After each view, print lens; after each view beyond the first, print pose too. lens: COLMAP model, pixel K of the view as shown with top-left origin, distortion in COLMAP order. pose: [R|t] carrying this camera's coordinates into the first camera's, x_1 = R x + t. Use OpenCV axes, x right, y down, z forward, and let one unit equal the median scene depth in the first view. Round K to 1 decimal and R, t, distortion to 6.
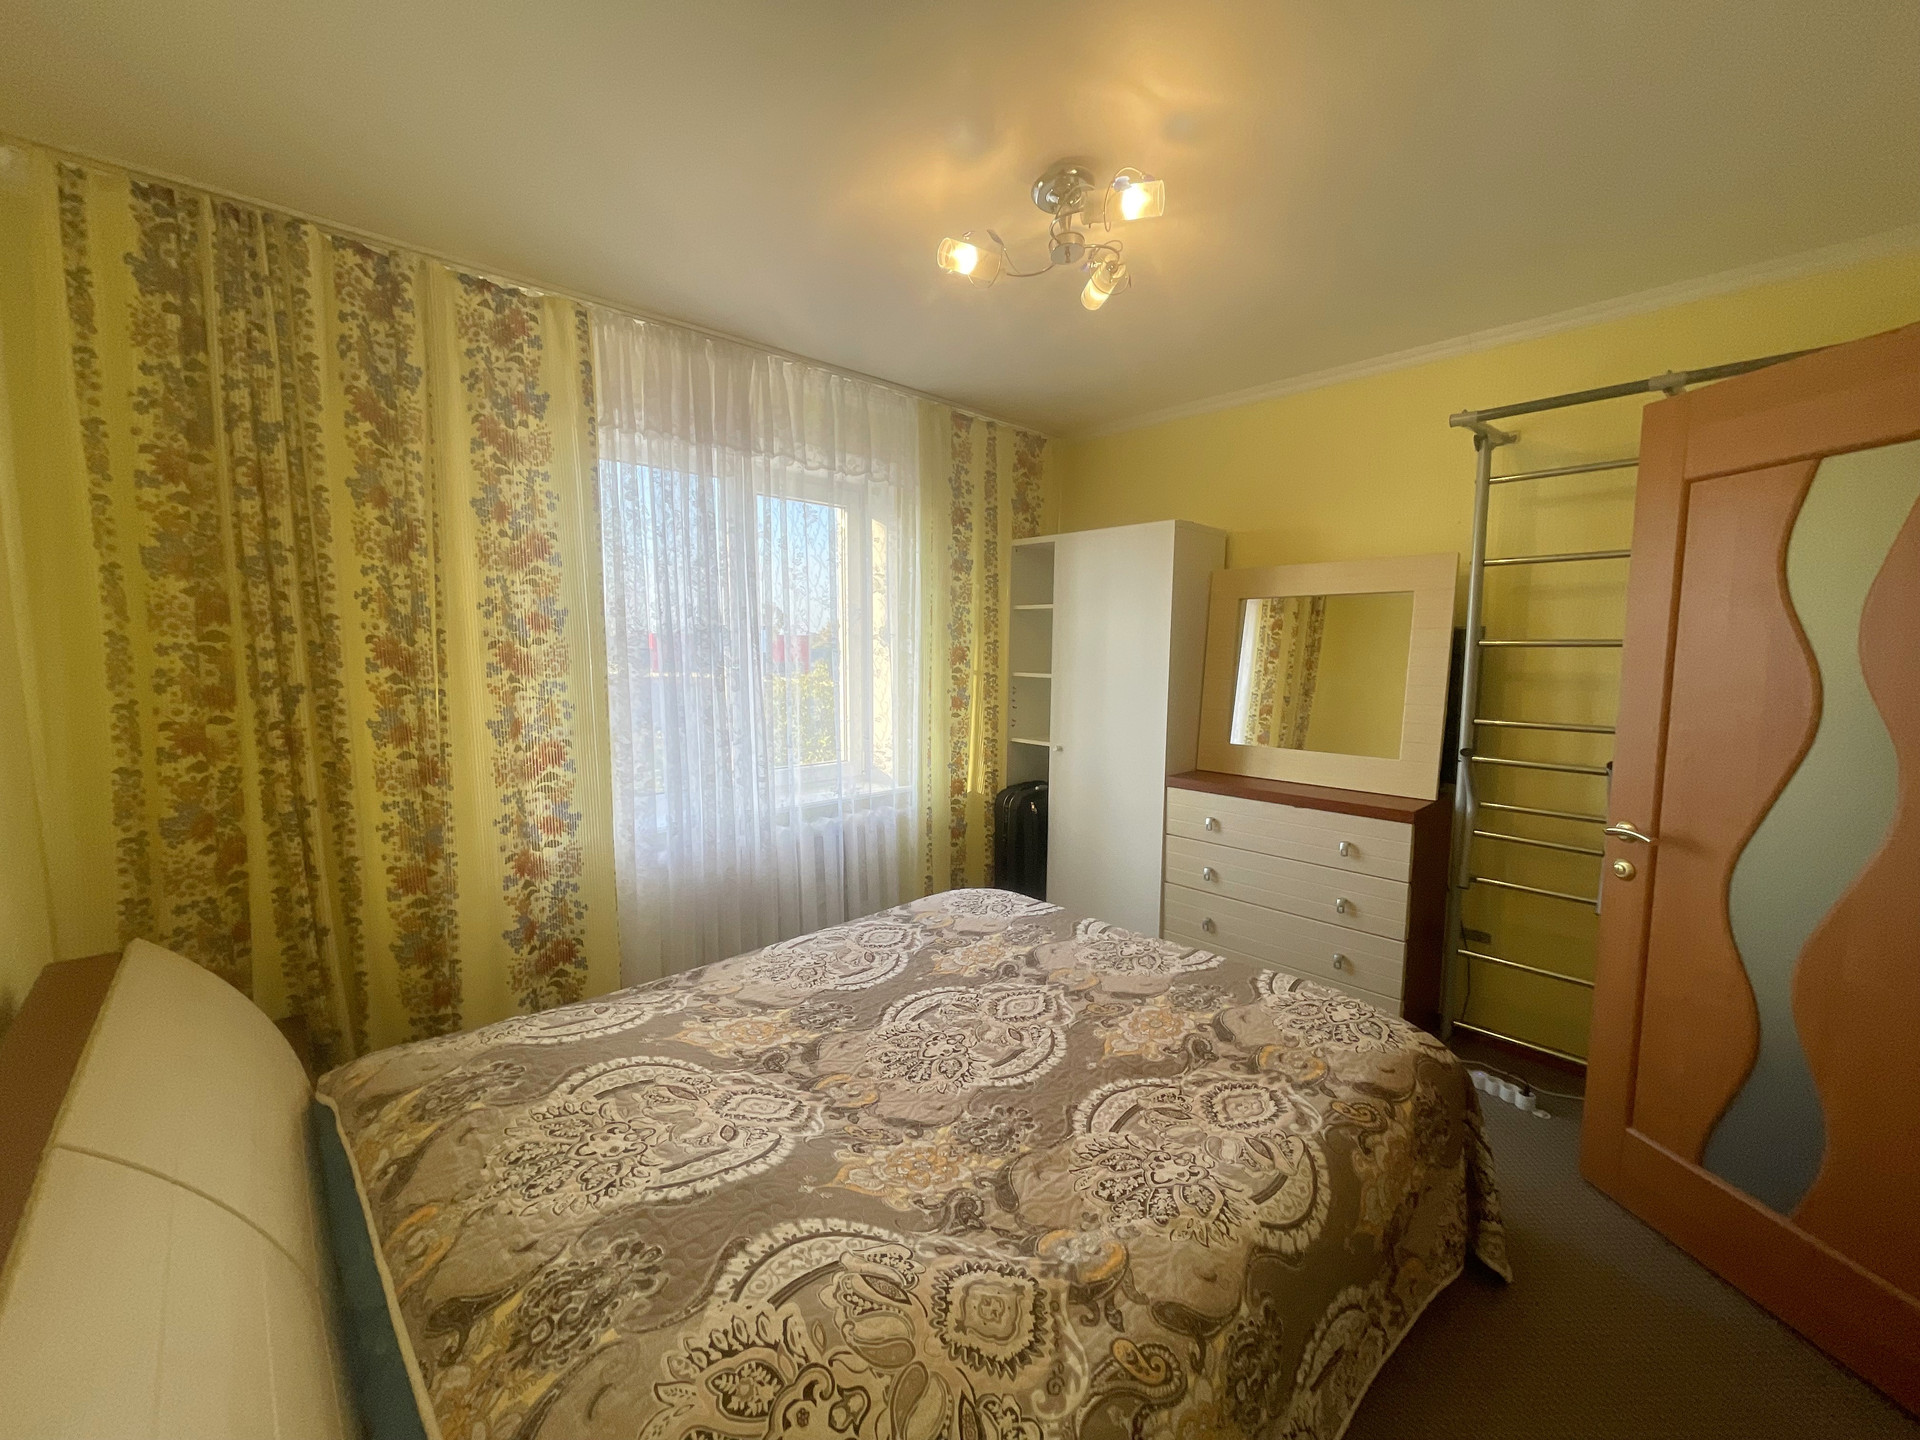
lens RADIAL K [[774.6, 0, 954.6], [0, 774.6, 726.2], [0, 0, 1]] dist [-0.000331, -0.000112]
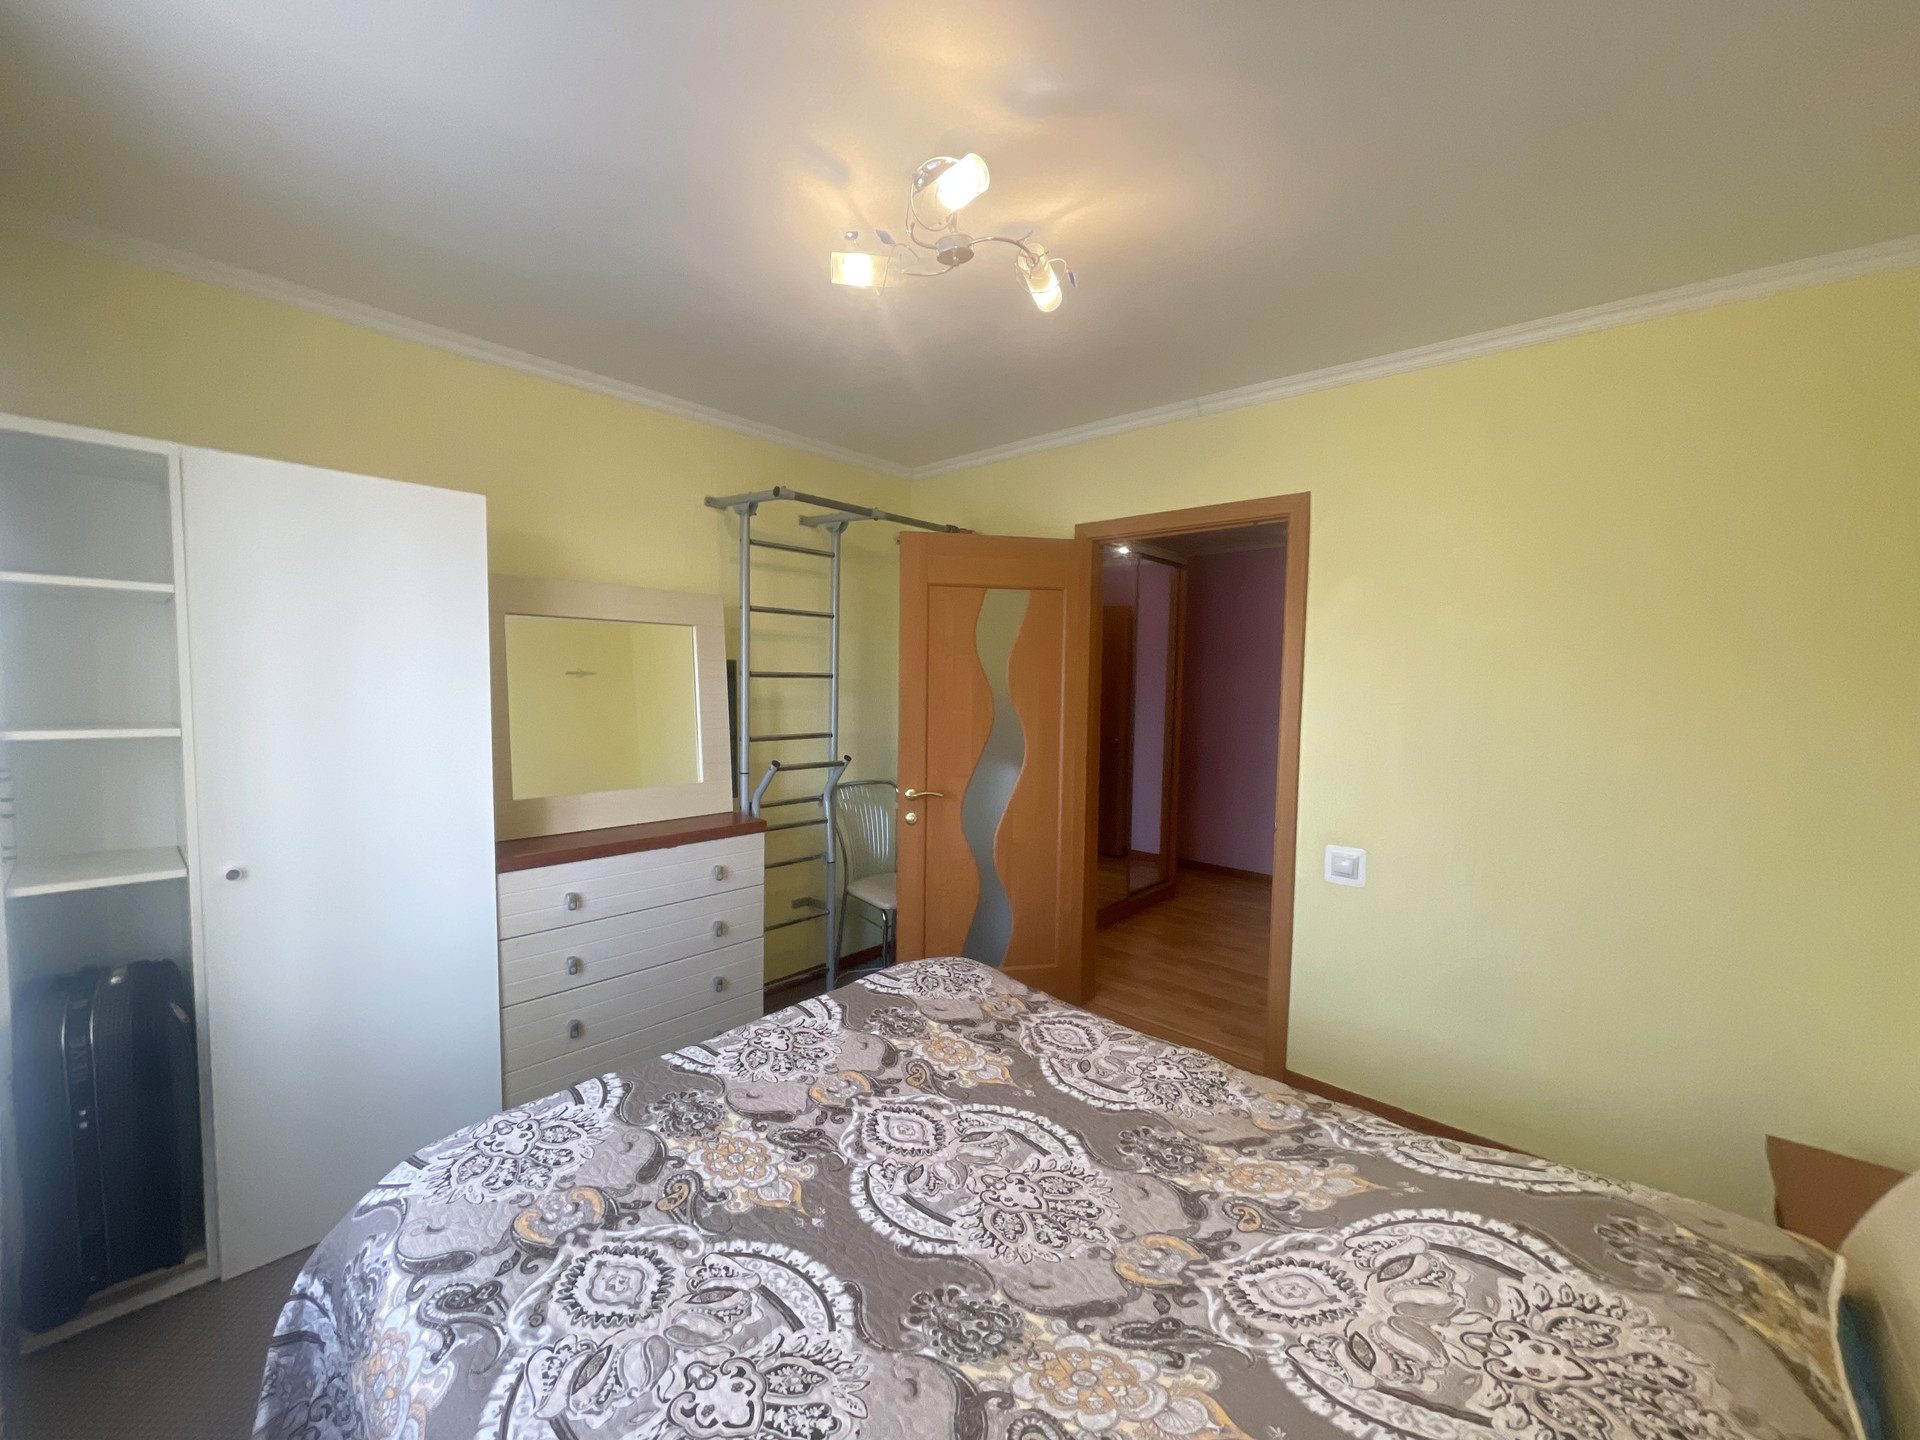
lens RADIAL K [[774.6, 0, 955.0], [0, 774.6, 724.6], [0, 0, 1]] dist [-0.000331, -0.000112]
pose [[-0.074167, -0.065278, 0.995107, -0.708008], [0.085674, 0.993749, 0.071575, -0.113394], [-0.993559, 0.090563, -0.068111, 0.989517]]
